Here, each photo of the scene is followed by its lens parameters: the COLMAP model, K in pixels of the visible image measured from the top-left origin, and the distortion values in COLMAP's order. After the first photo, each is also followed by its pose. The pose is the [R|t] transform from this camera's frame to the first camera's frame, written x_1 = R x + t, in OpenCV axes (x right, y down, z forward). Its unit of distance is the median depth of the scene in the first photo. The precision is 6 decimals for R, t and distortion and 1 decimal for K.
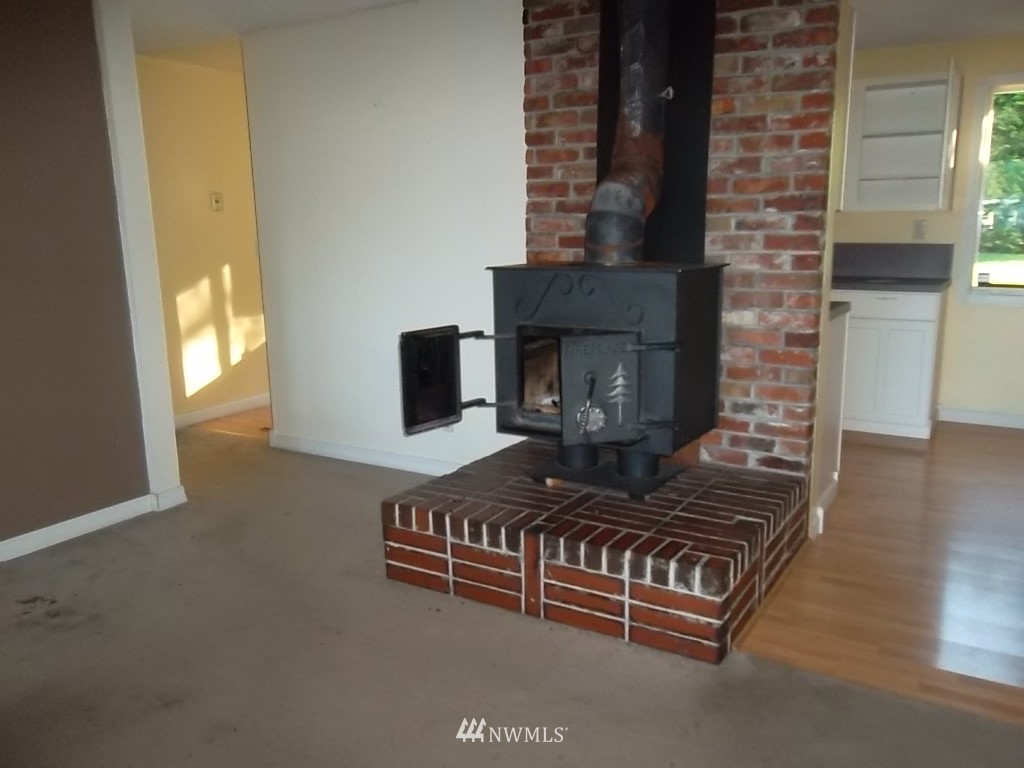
lens RADIAL K [[832.1, 0, 514.0], [0, 832.1, 383.0], [0, 0, 1]] dist [0.003552, 0.006139]
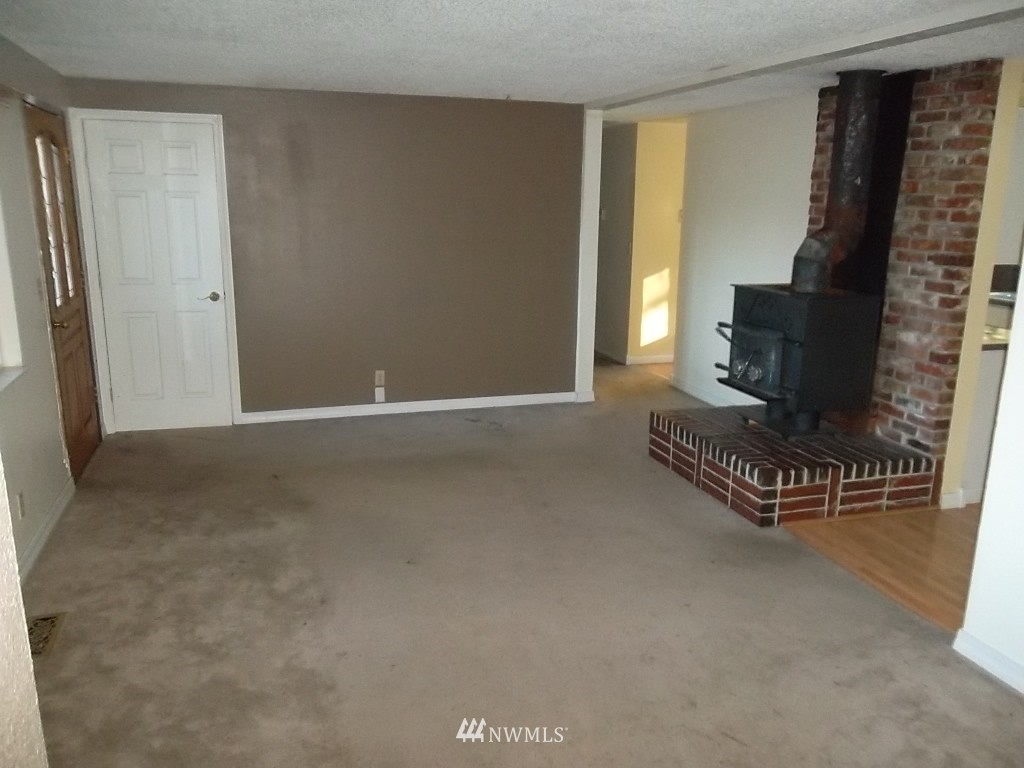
lens RADIAL K [[832.1, 0, 511.3], [0, 832.1, 383.1], [0, 0, 1]] dist [0.003552, 0.006139]
pose [[0.750898, 0.172843, -0.637398, 0.712046], [-0.152766, 0.984427, 0.086979, -0.022935], [0.642506, 0.032060, 0.765609, -0.525853]]
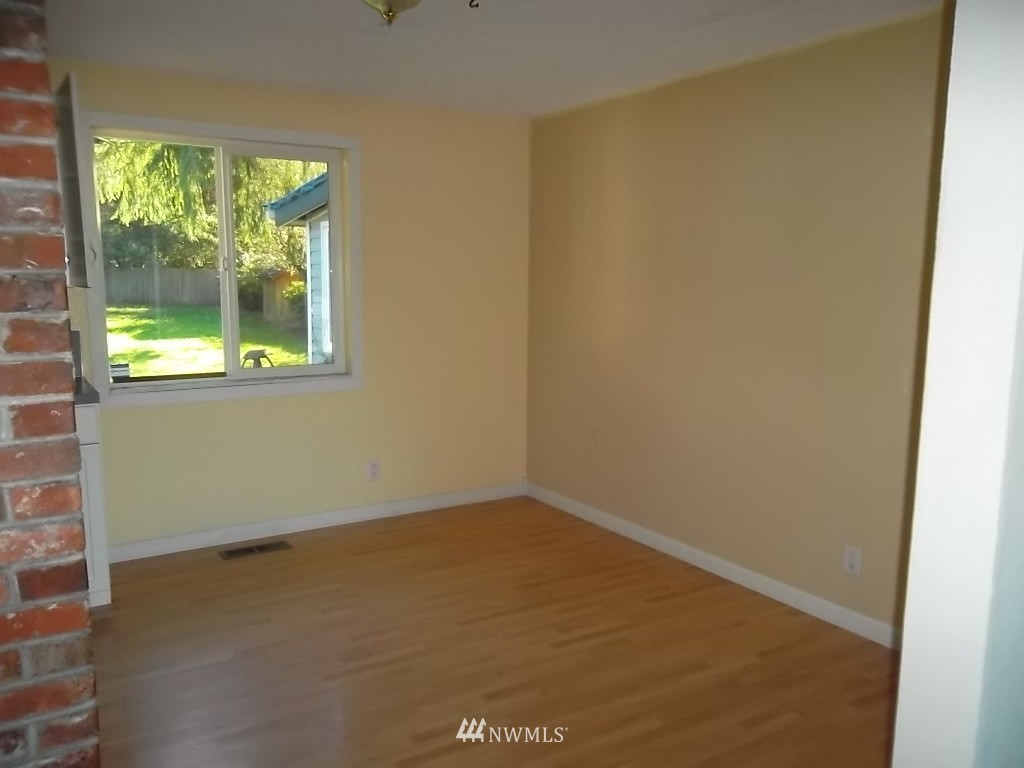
lens RADIAL K [[832.1, 0, 510.4], [0, 832.1, 388.3], [0, 0, 1]] dist [0.003552, 0.006139]
pose [[0.422776, -0.119616, 0.898305, 0.041706], [0.170803, 0.984003, 0.050641, -0.140284], [-0.889992, 0.132024, 0.436444, 0.558113]]
